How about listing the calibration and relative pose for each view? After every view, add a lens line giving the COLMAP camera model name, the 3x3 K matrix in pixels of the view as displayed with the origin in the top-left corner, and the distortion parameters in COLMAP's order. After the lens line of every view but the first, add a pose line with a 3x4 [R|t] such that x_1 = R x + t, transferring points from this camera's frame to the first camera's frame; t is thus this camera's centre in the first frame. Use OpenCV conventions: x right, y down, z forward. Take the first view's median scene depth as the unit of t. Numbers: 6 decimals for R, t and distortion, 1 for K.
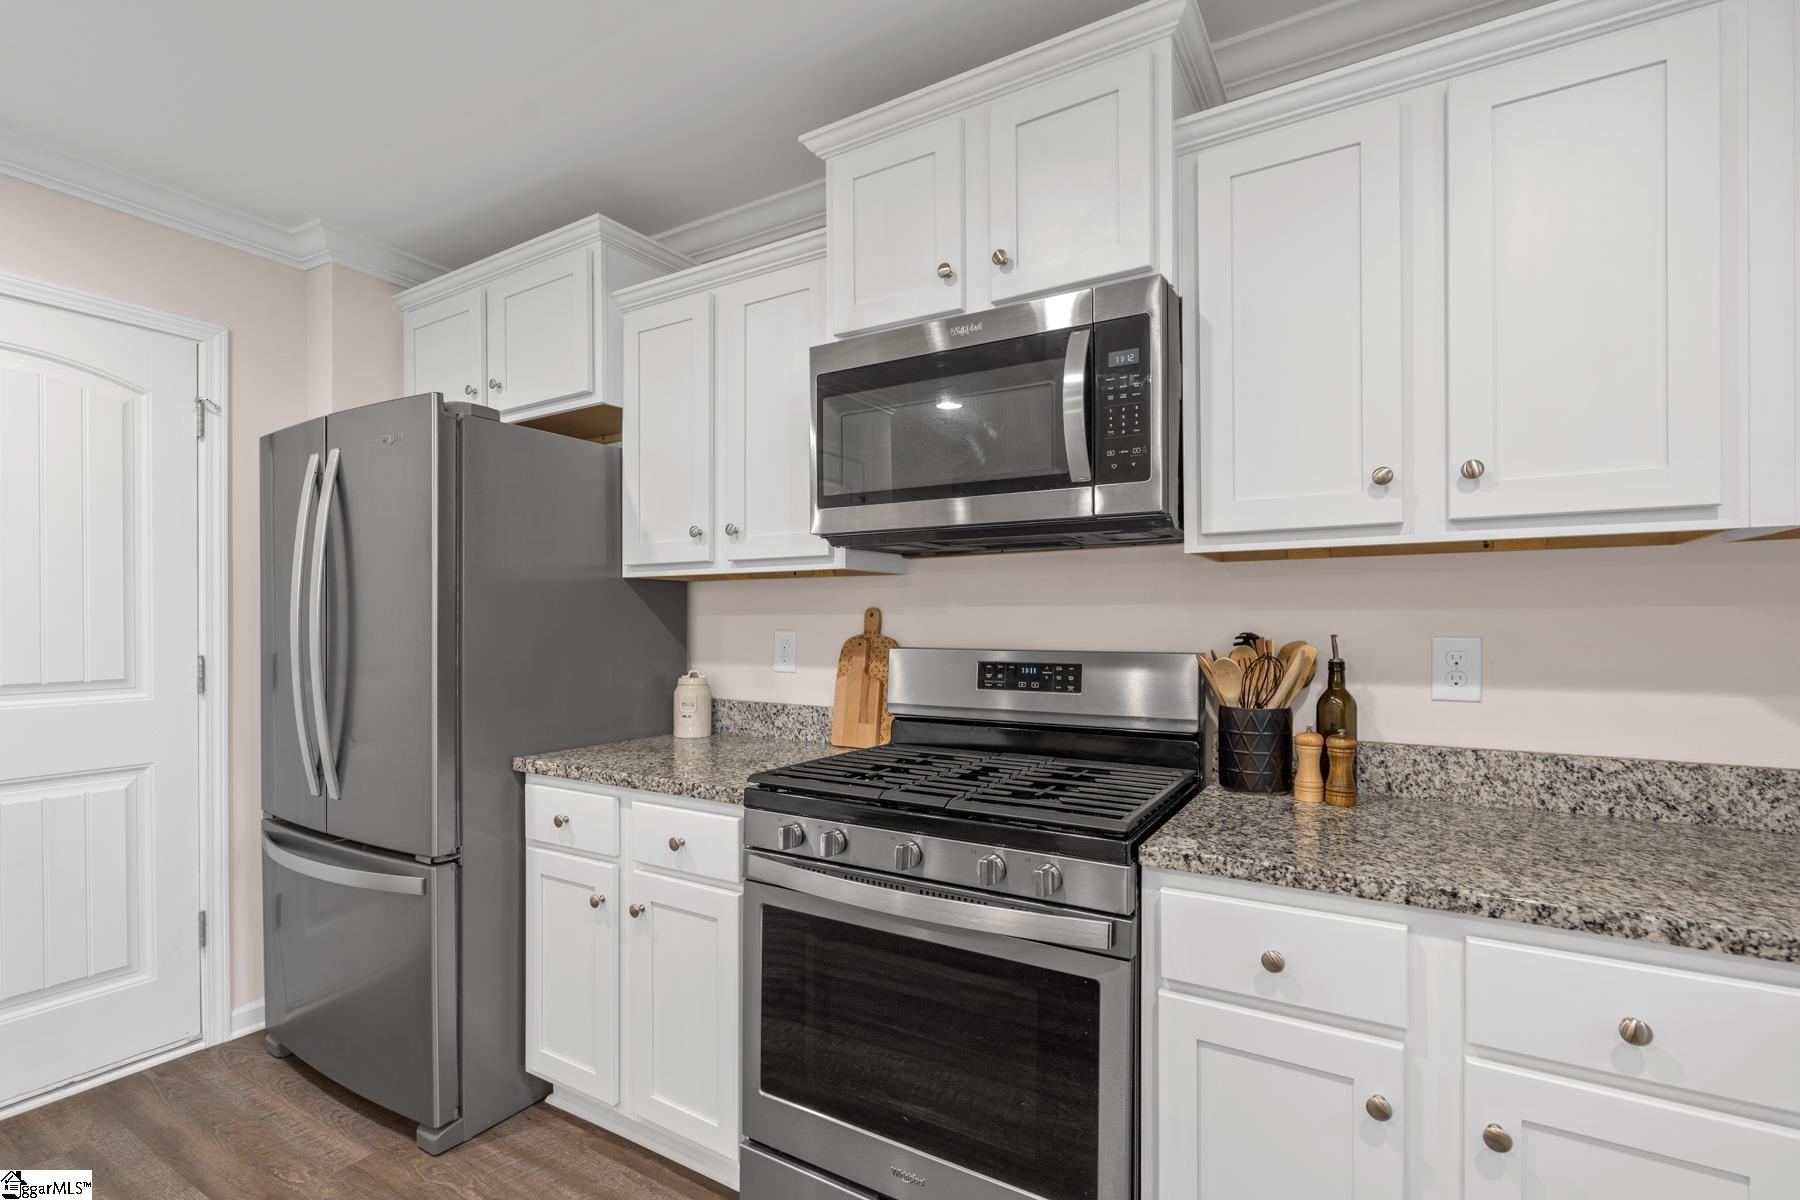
lens RADIAL K [[821.9, 0, 926.8], [0, 821.9, 625.7], [0, 0, 1]] dist [-0.004912, 0.001371]
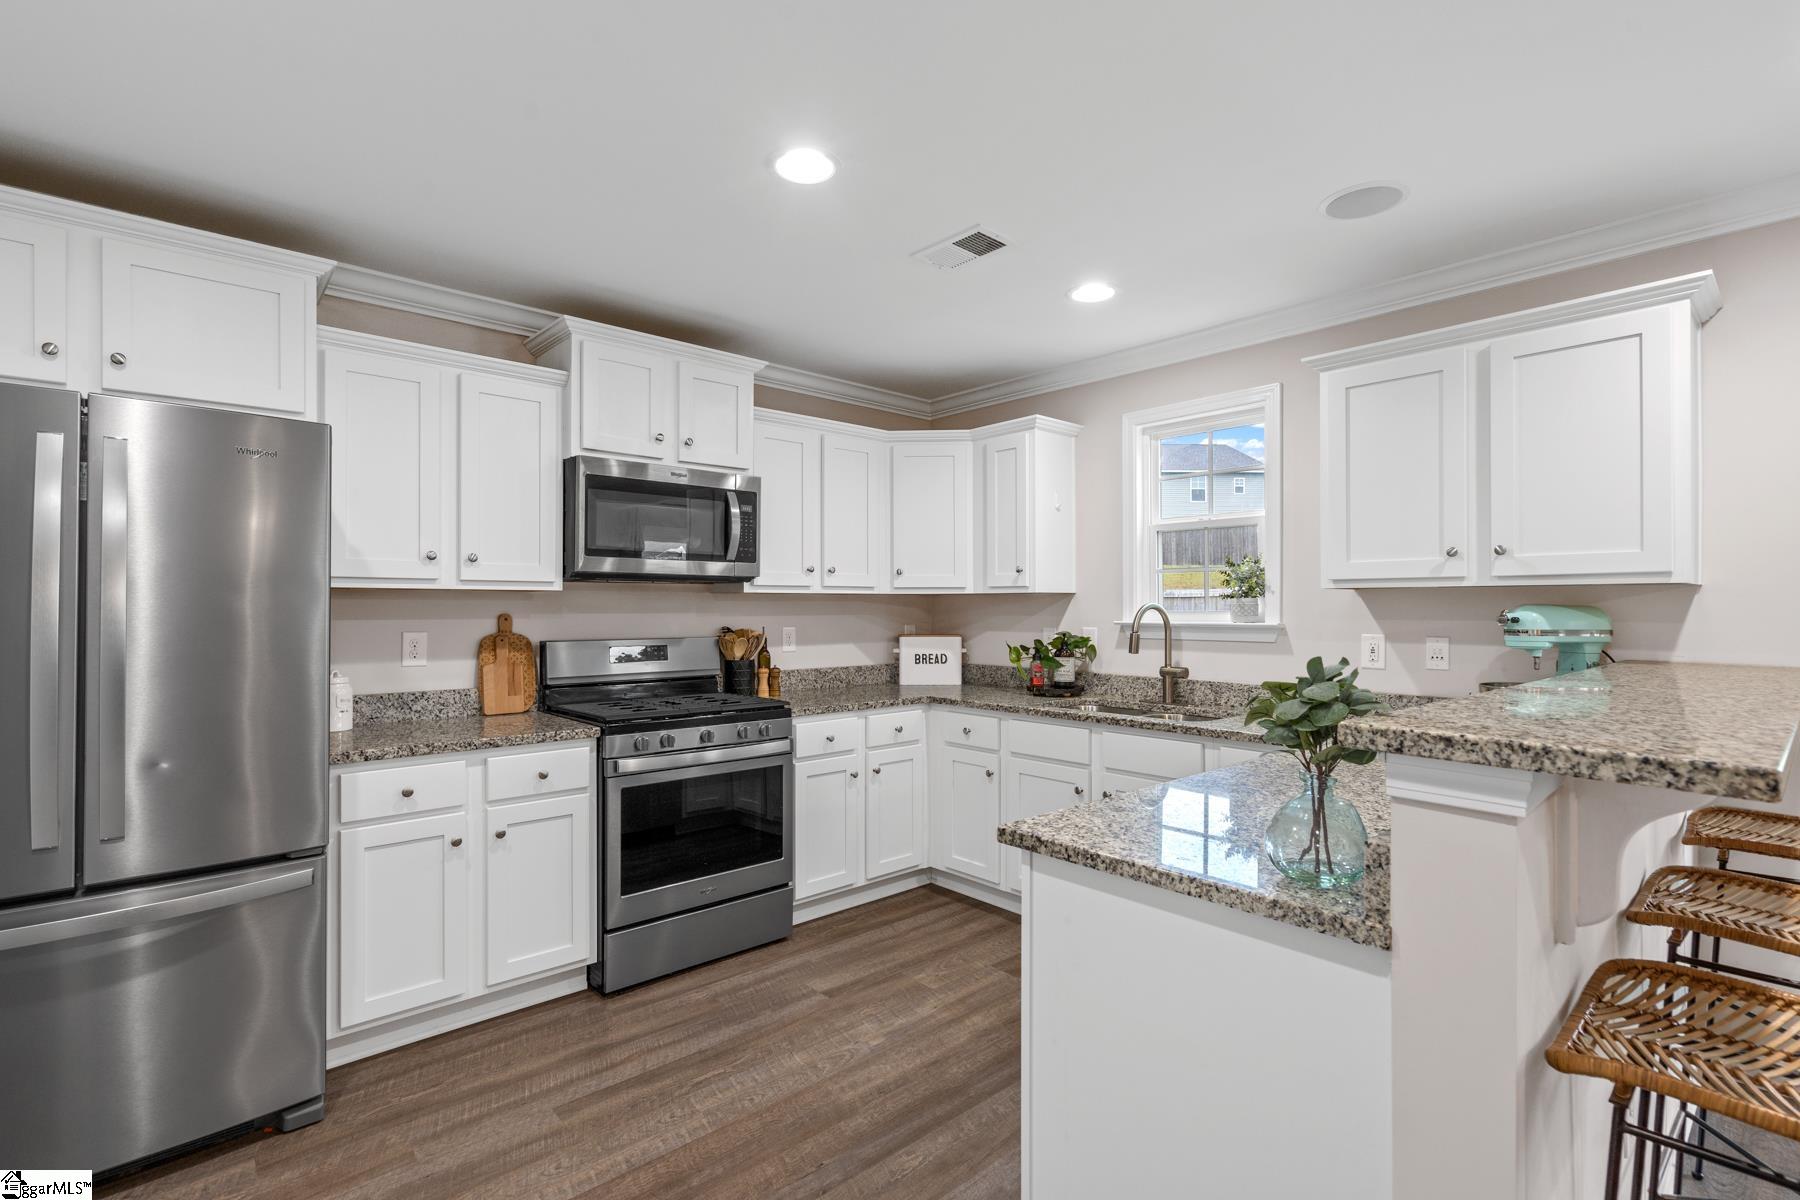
lens RADIAL K [[821.9, 0, 912.7], [0, 821.9, 607.2], [0, 0, 1]] dist [-0.004912, 0.001371]
pose [[0.282416, 0.000710, 0.959292, -1.719950], [0.004235, 0.999989, -0.001987, -0.039284], [-0.959283, 0.004624, 0.282410, -0.085289]]
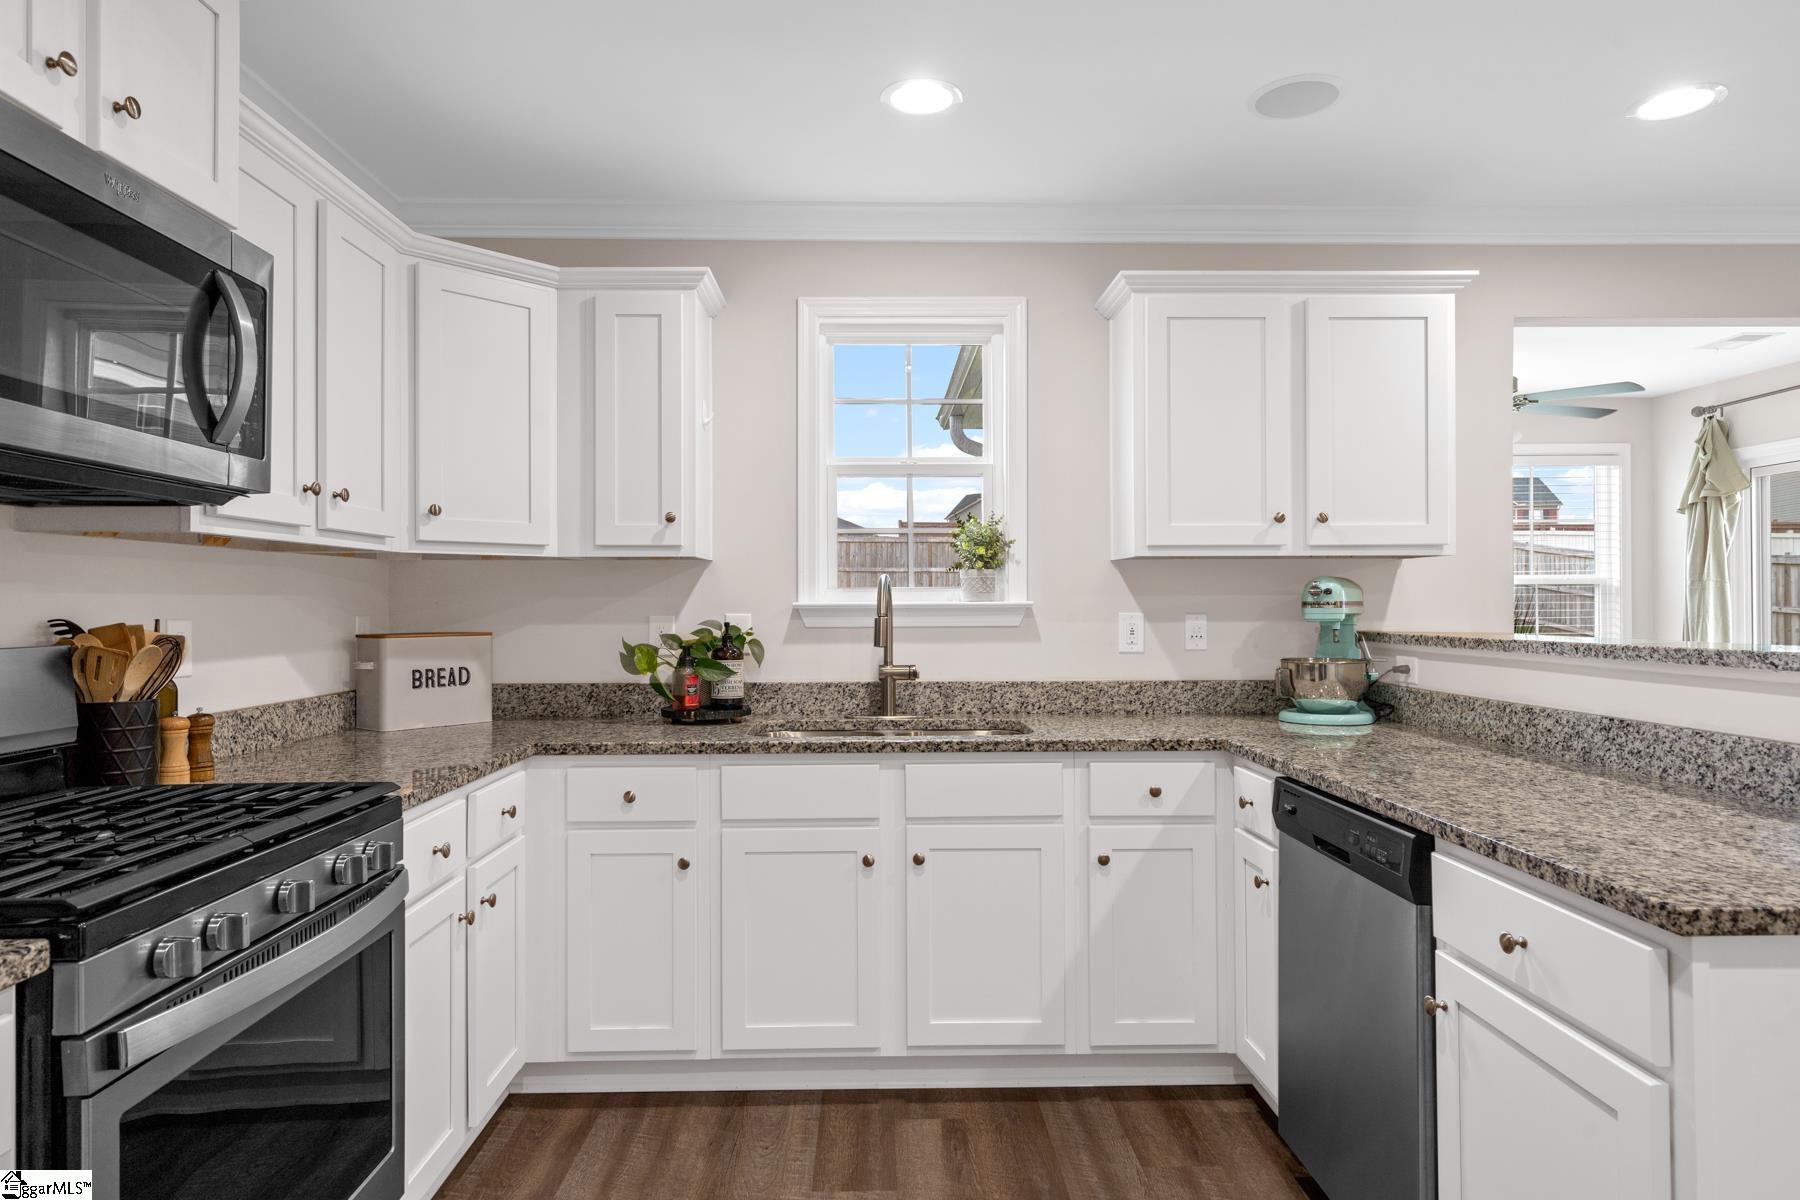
lens RADIAL K [[1044.6, 0, 901.1], [0, 1044.6, 595.6], [0, 0, 1]] dist [0.011540, -0.004142]
pose [[-0.530187, 0.009194, 0.847831, -1.088796], [0.008316, 0.999949, -0.005643, -0.000434], [-0.847840, 0.004058, -0.530237, 0.951639]]
